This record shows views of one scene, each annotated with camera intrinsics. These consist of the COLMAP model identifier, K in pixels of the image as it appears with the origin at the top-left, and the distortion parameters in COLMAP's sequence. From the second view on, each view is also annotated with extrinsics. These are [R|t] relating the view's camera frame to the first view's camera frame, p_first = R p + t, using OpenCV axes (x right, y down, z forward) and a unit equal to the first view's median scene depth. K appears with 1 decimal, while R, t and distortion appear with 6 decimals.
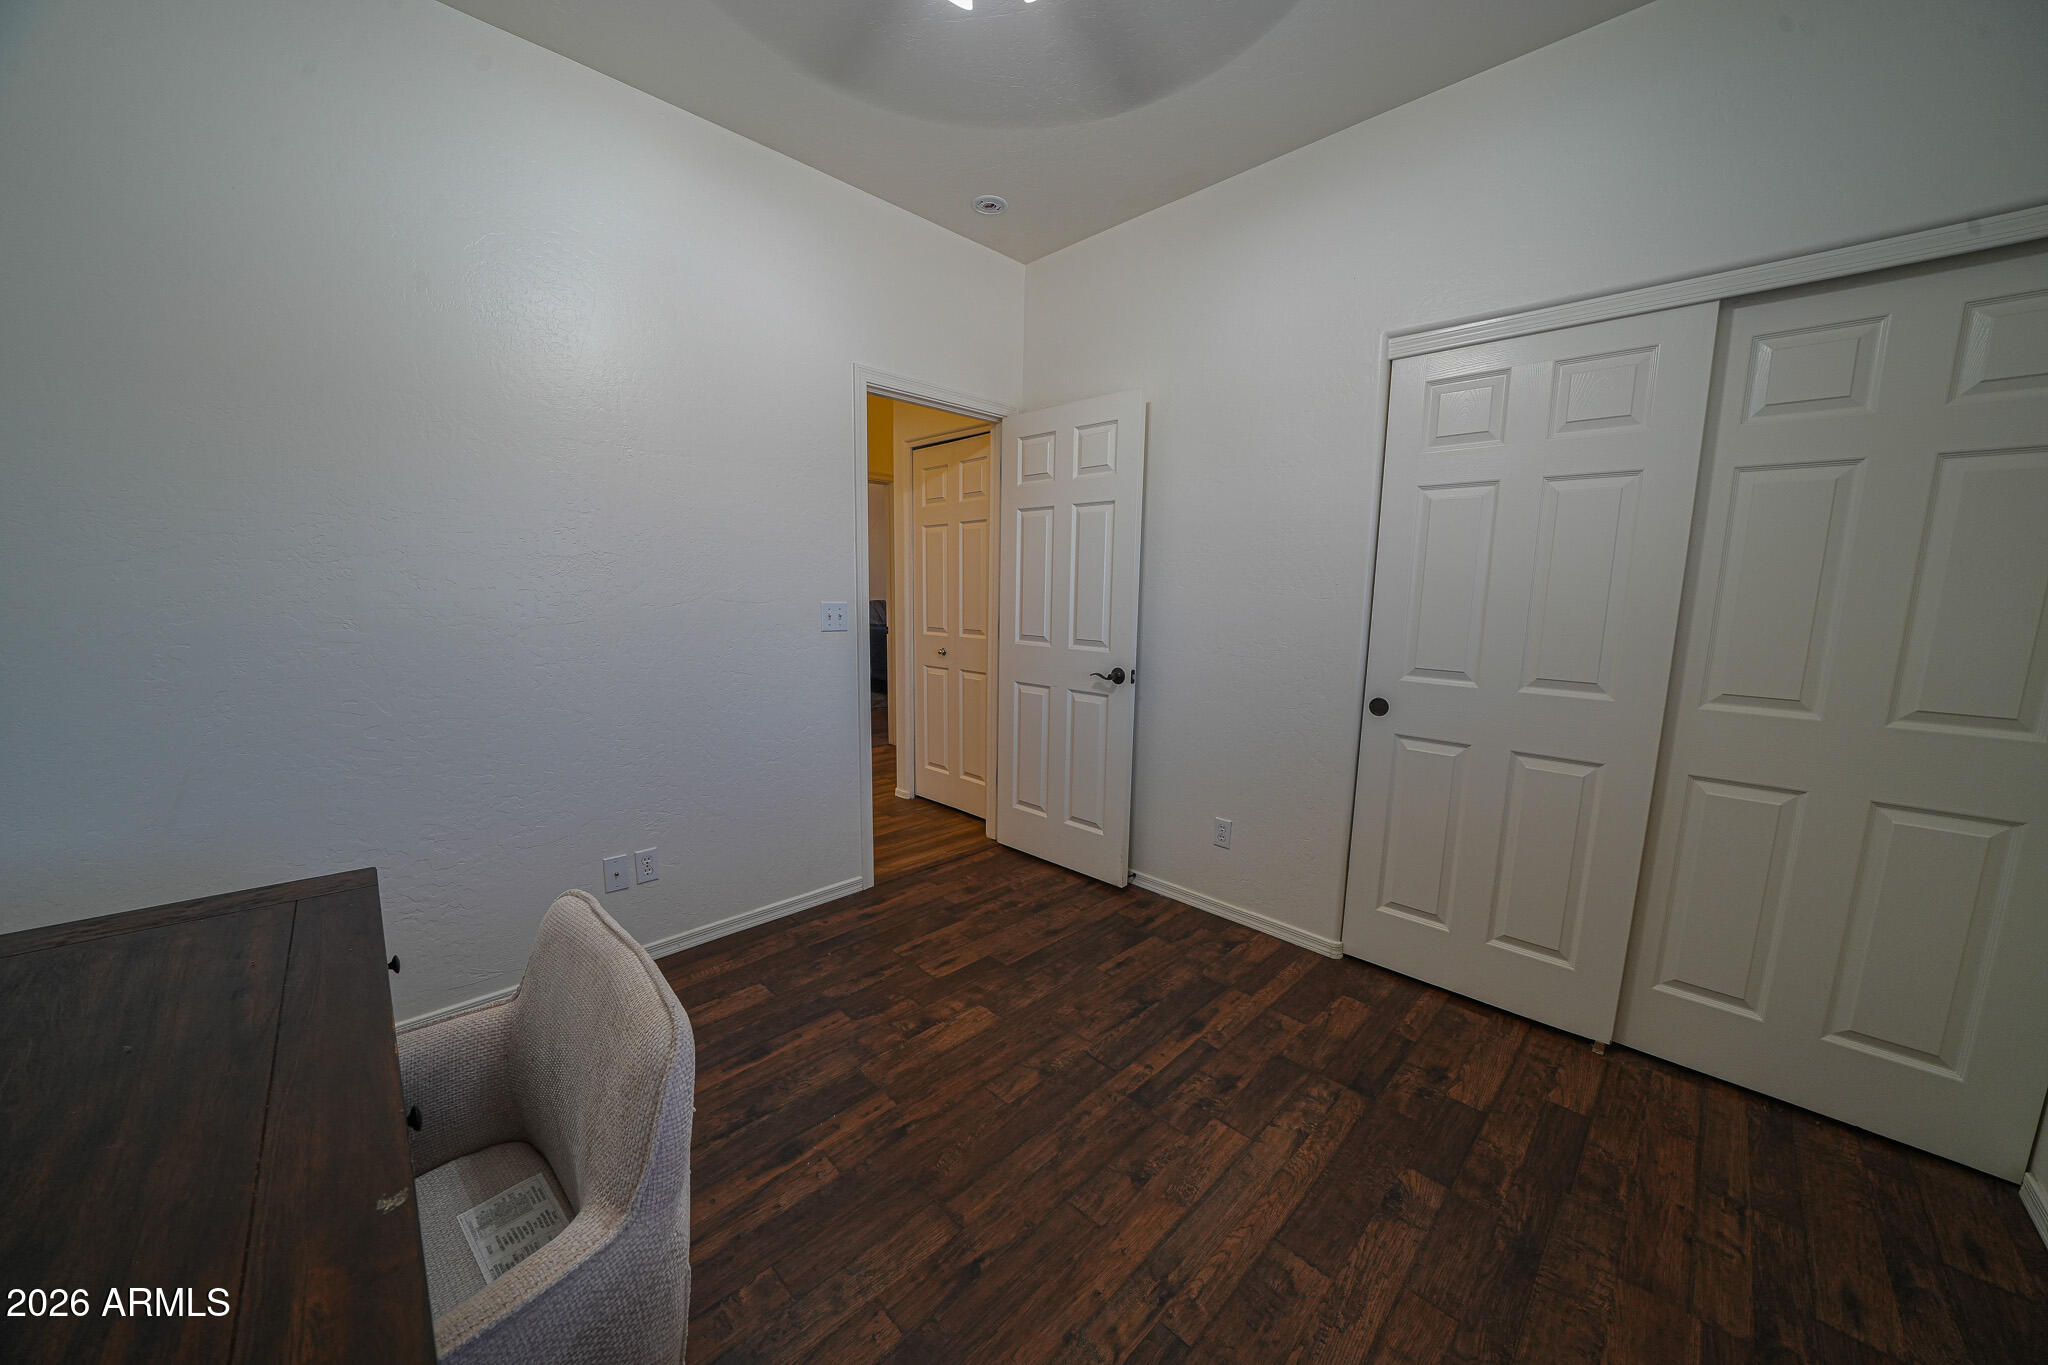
lens RADIAL K [[708.2, 0, 1013.4], [0, 708.2, 690.9], [0, 0, 1]] dist [-0.021518, 0.000621]
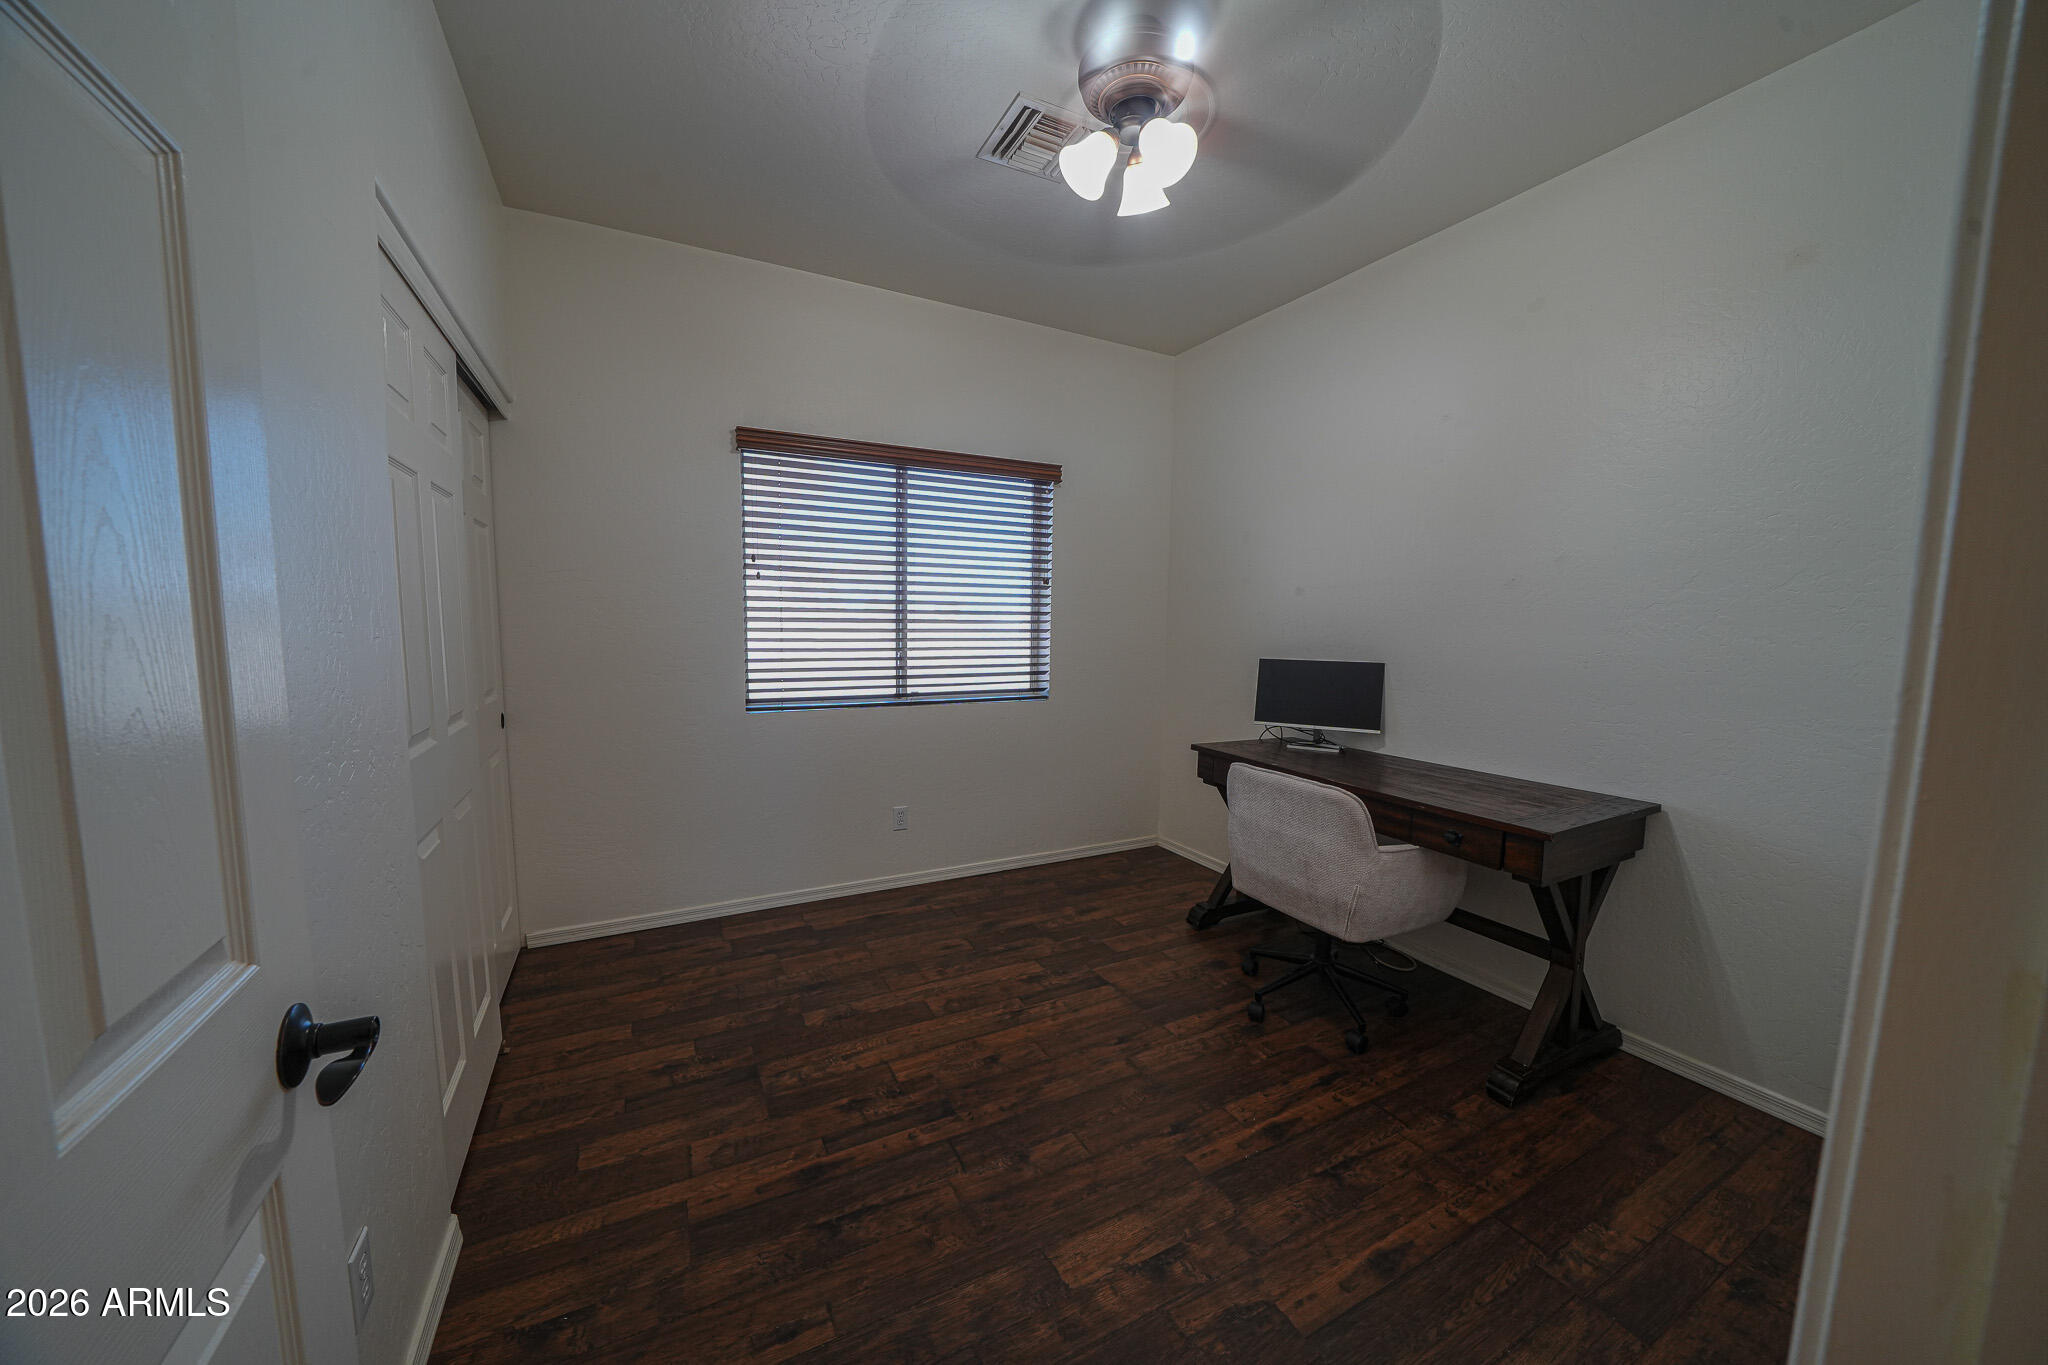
lens RADIAL K [[708.2, 0, 1013.4], [0, 708.2, 690.9], [0, 0, 1]] dist [-0.021518, 0.000621]
pose [[-0.956492, -0.054247, 0.286673, -0.176652], [0.017580, 0.970062, 0.242220, -0.269052], [-0.291230, 0.236721, -0.926903, 1.754719]]
